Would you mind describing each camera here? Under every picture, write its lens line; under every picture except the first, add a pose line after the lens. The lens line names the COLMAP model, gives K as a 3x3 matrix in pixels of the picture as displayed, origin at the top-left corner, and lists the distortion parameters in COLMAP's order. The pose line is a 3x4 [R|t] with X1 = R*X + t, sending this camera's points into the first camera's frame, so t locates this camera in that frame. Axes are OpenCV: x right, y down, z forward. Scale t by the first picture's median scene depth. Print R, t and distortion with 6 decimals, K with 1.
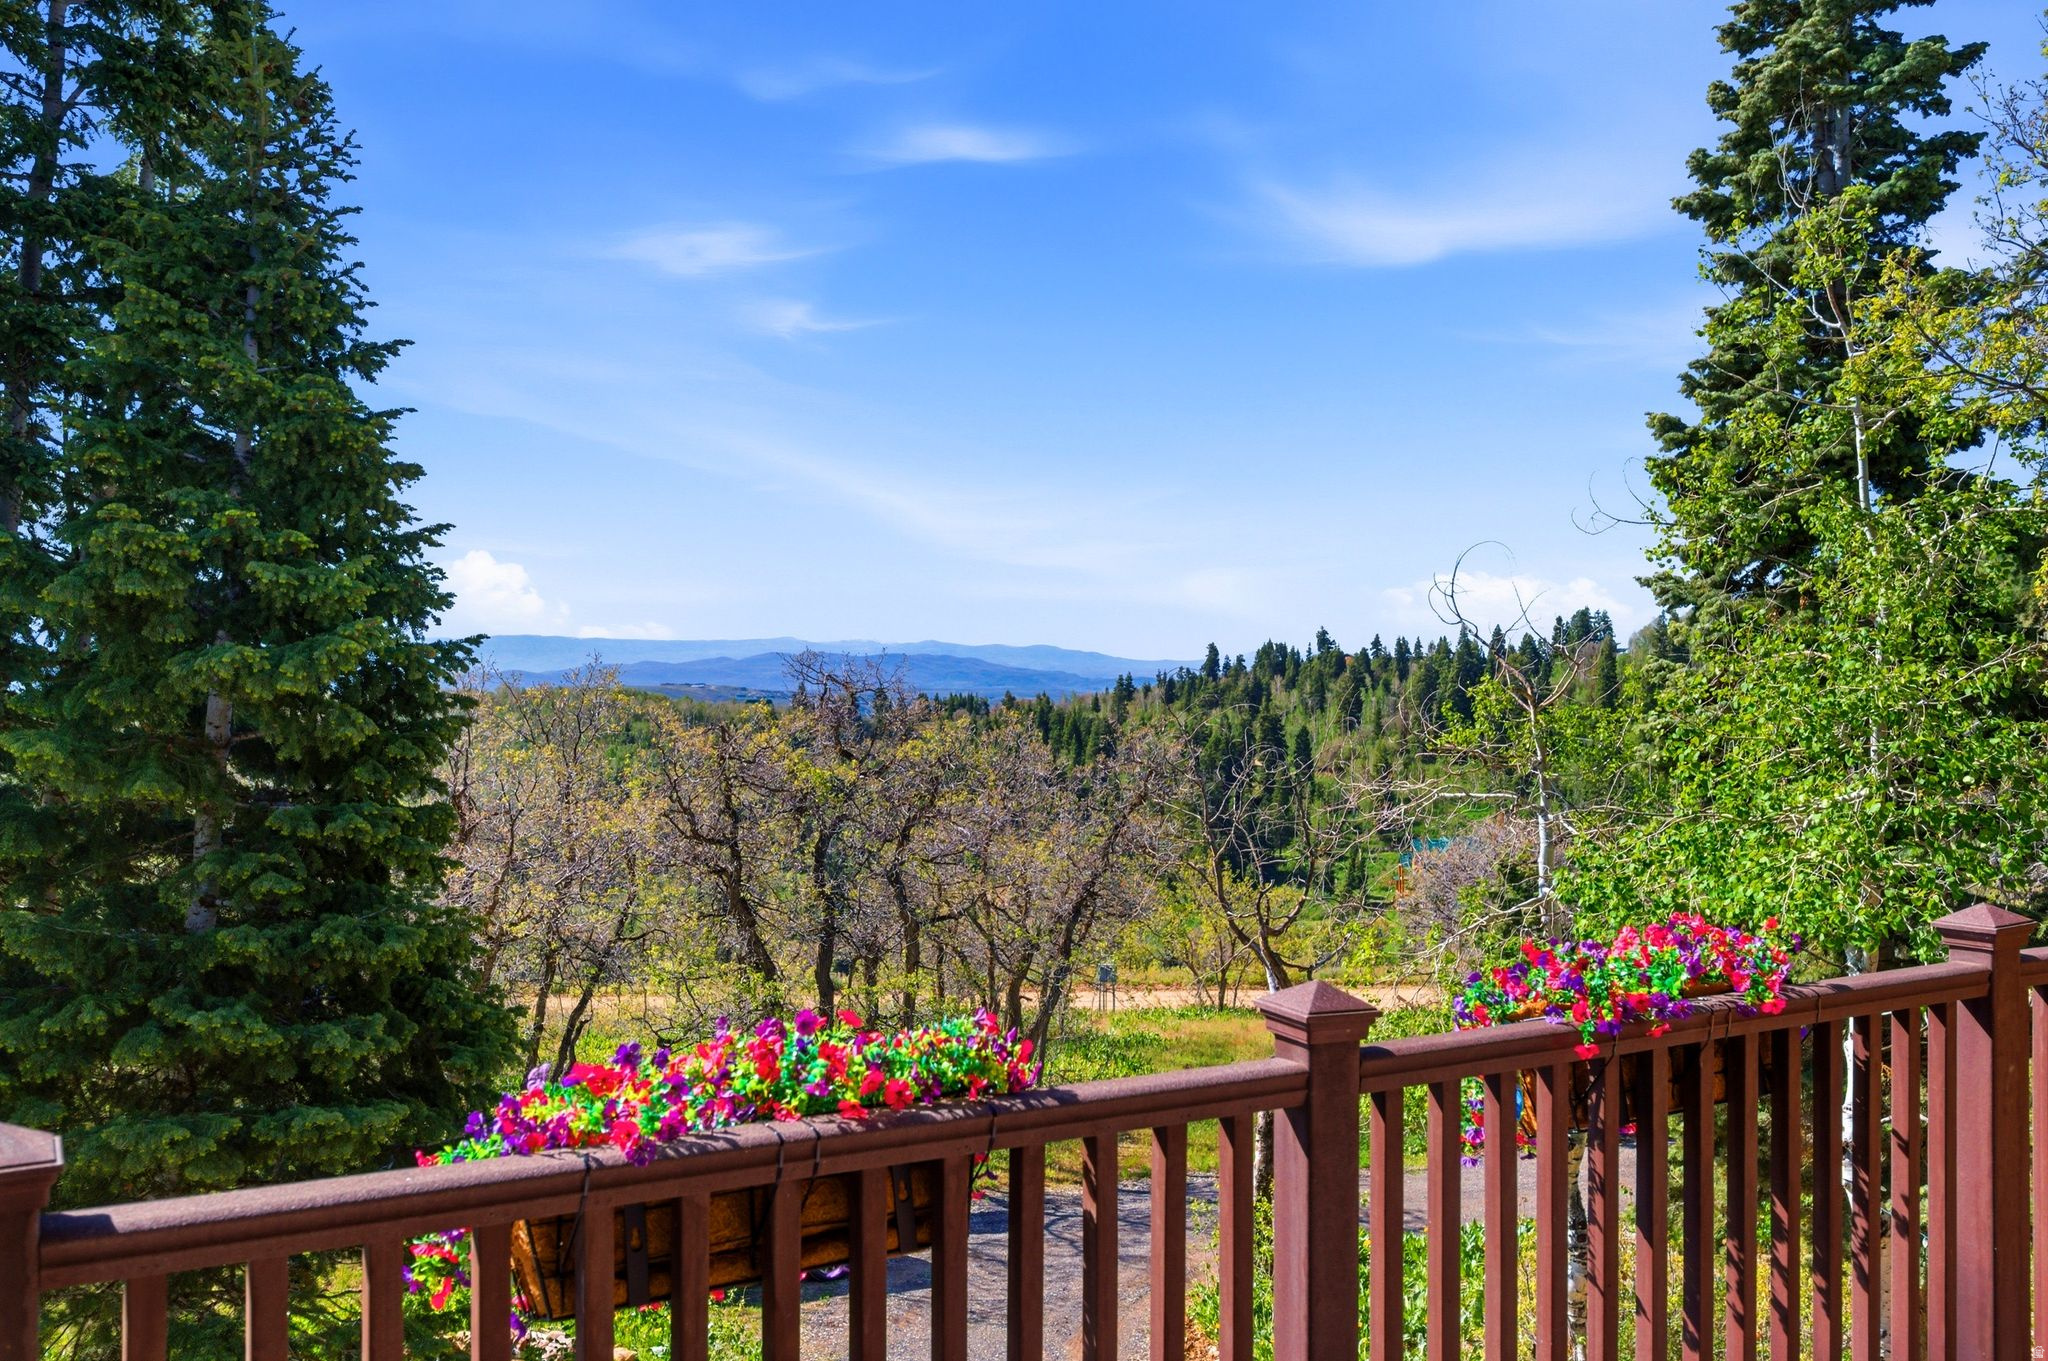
lens RADIAL K [[1732.0, 0, 1023.2], [0, 1732.0, 674.1], [0, 0, 1]] dist [0.002207, -0.025916]
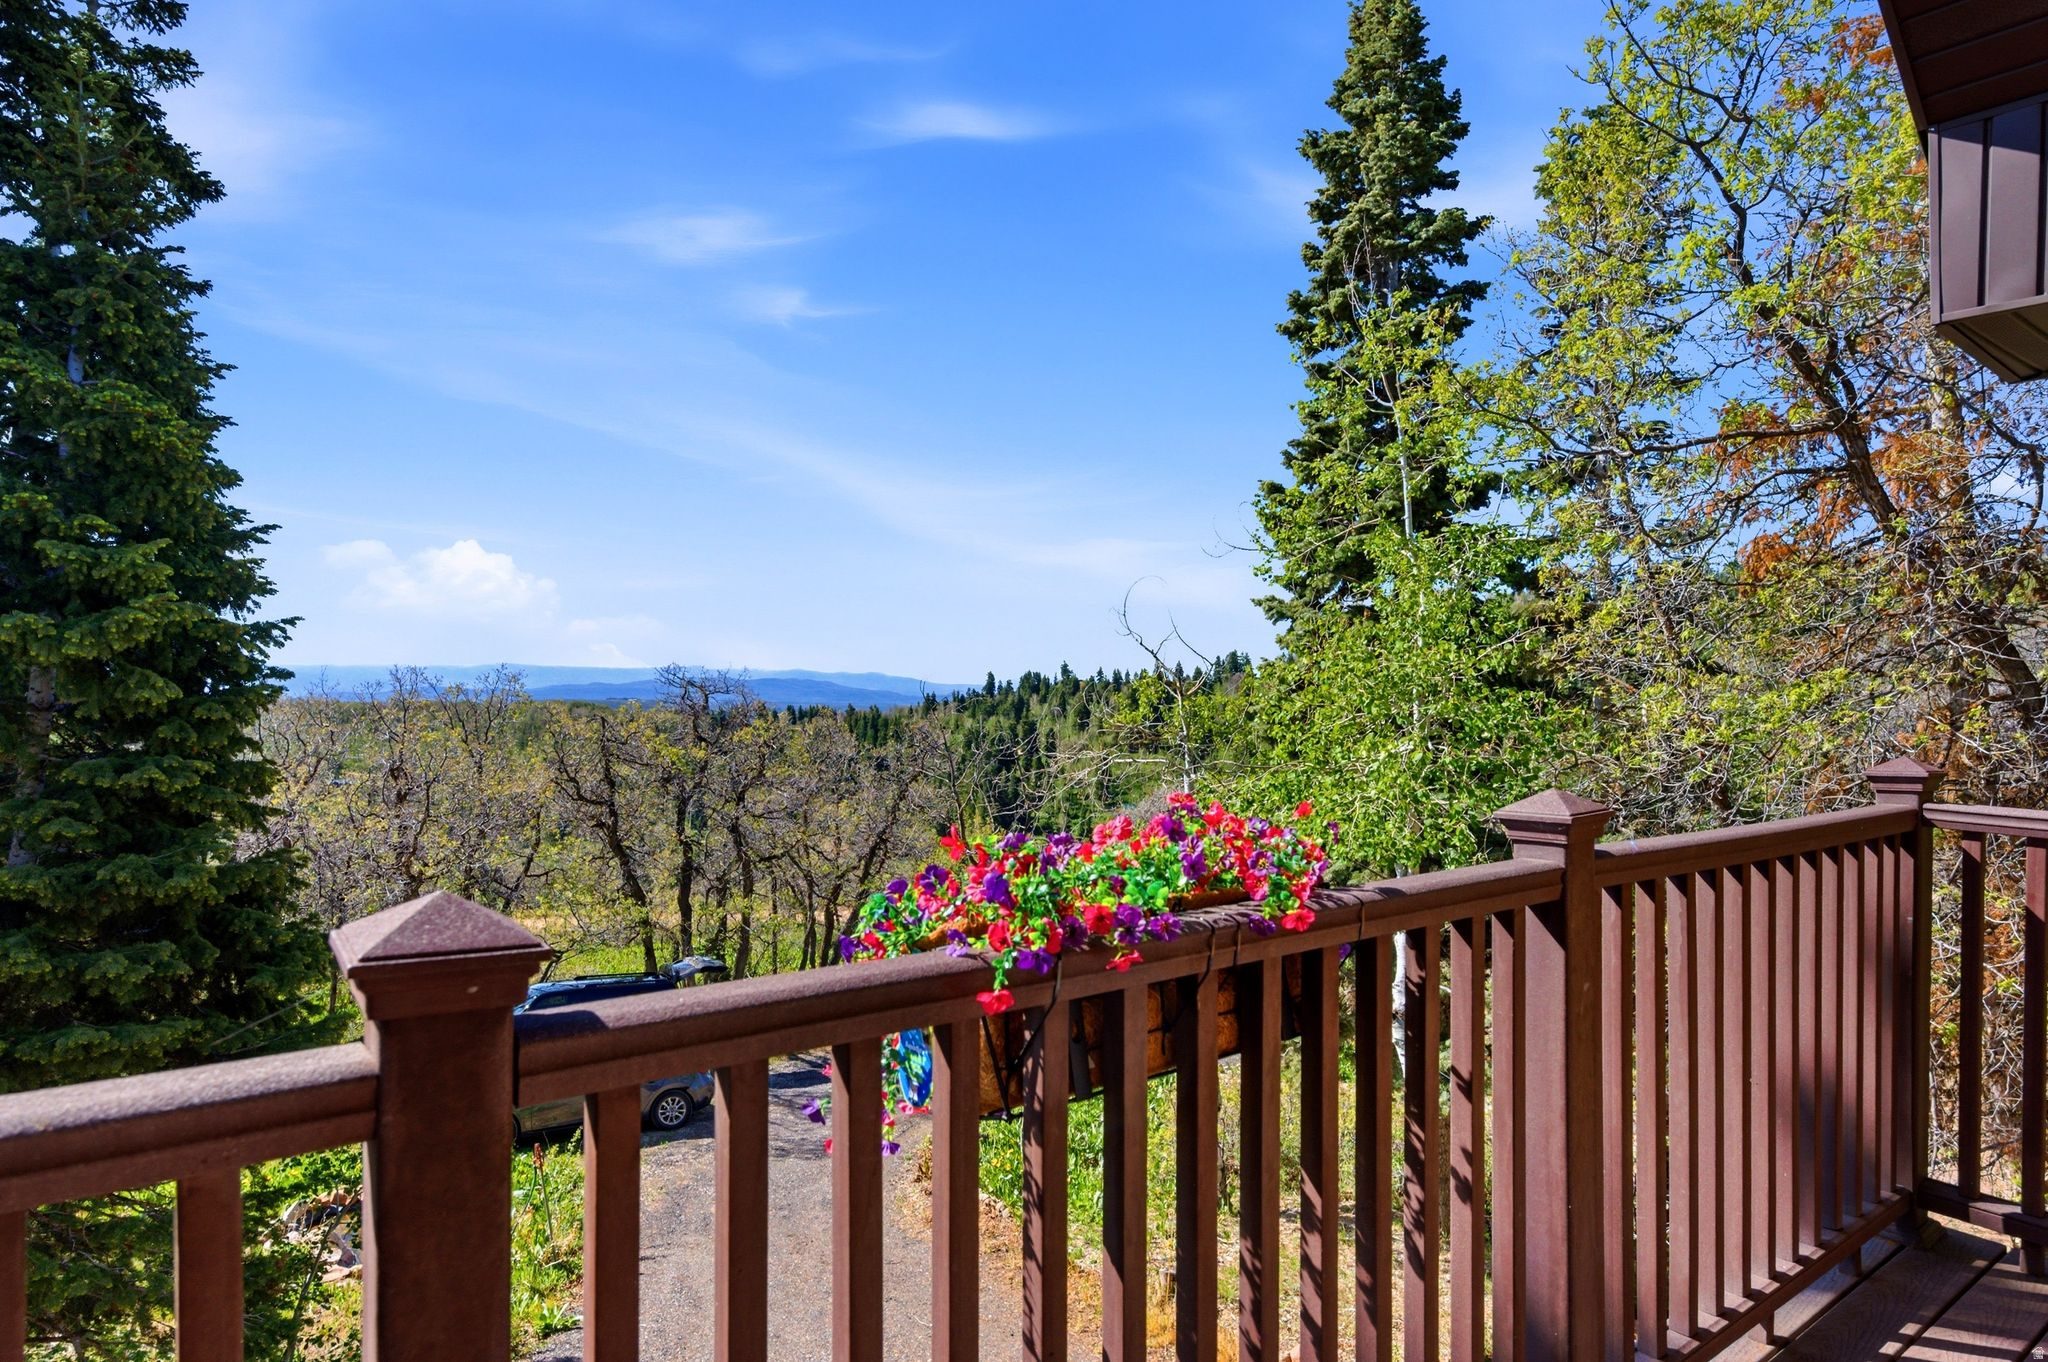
lens RADIAL K [[1139.3, 0, 1027.6], [0, 1139.3, 686.6], [0, 0, 1]] dist [-0.022006, 0.006662]
pose [[0.991559, 0.005025, 0.129563, 0.081767], [-0.003572, 0.999928, -0.011443, 0.031893], [-0.129611, 0.010884, 0.991505, 0.171961]]
